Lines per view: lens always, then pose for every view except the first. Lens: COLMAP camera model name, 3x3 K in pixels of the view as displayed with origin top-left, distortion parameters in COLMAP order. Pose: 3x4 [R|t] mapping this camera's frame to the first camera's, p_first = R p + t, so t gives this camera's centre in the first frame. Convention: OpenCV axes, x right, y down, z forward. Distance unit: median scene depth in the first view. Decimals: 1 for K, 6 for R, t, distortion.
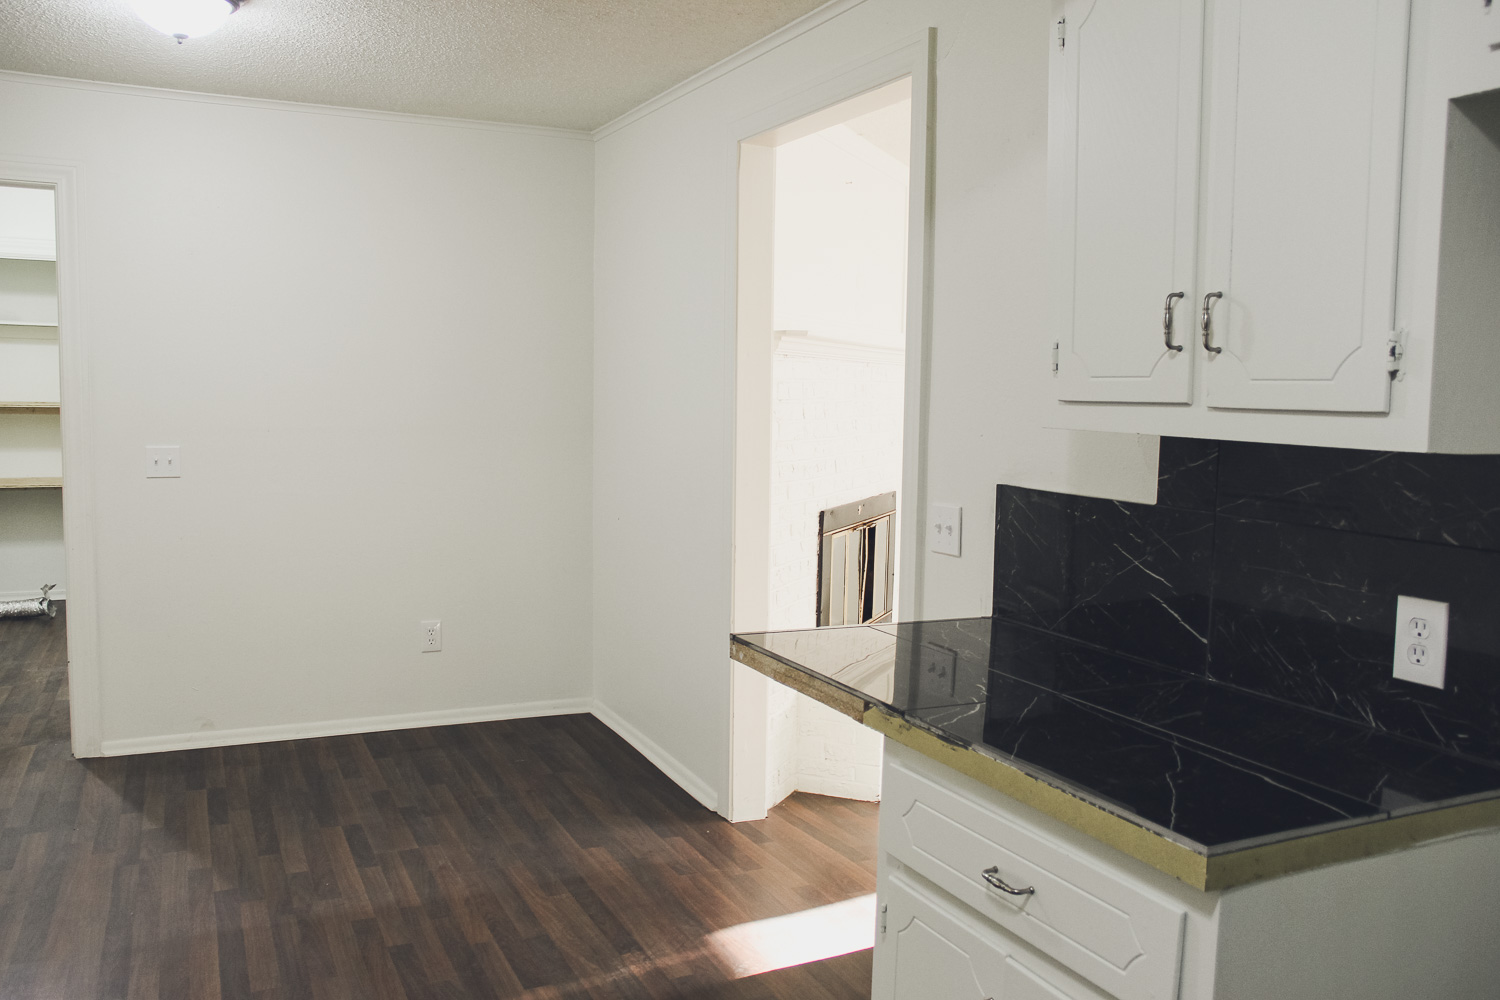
lens RADIAL K [[1237.9, 0, 750.0], [0, 1237.9, 500.0], [0, 0, 1]] dist [-0.099648, 0.110743]
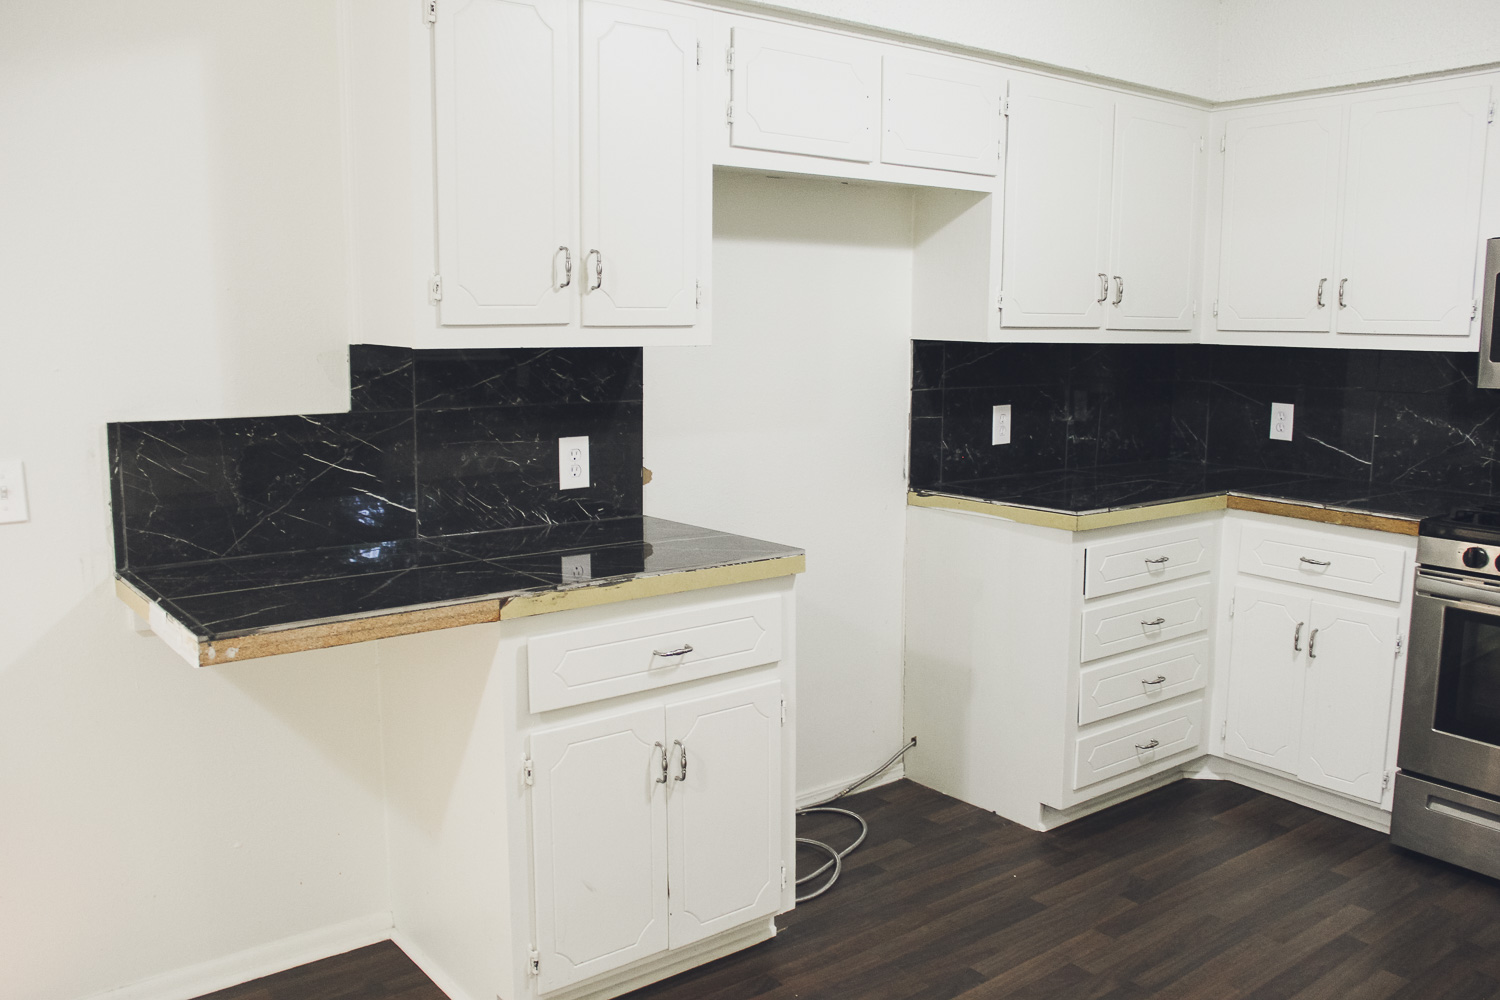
lens RADIAL K [[1237.9, 0, 750.0], [0, 1237.9, 500.0], [0, 0, 1]] dist [-0.099648, 0.110743]
pose [[-0.220550, -0.167744, 0.960843, -1.052564], [0.074156, 0.979366, 0.187999, -0.124247], [-0.972553, 0.112715, -0.203560, 1.033769]]
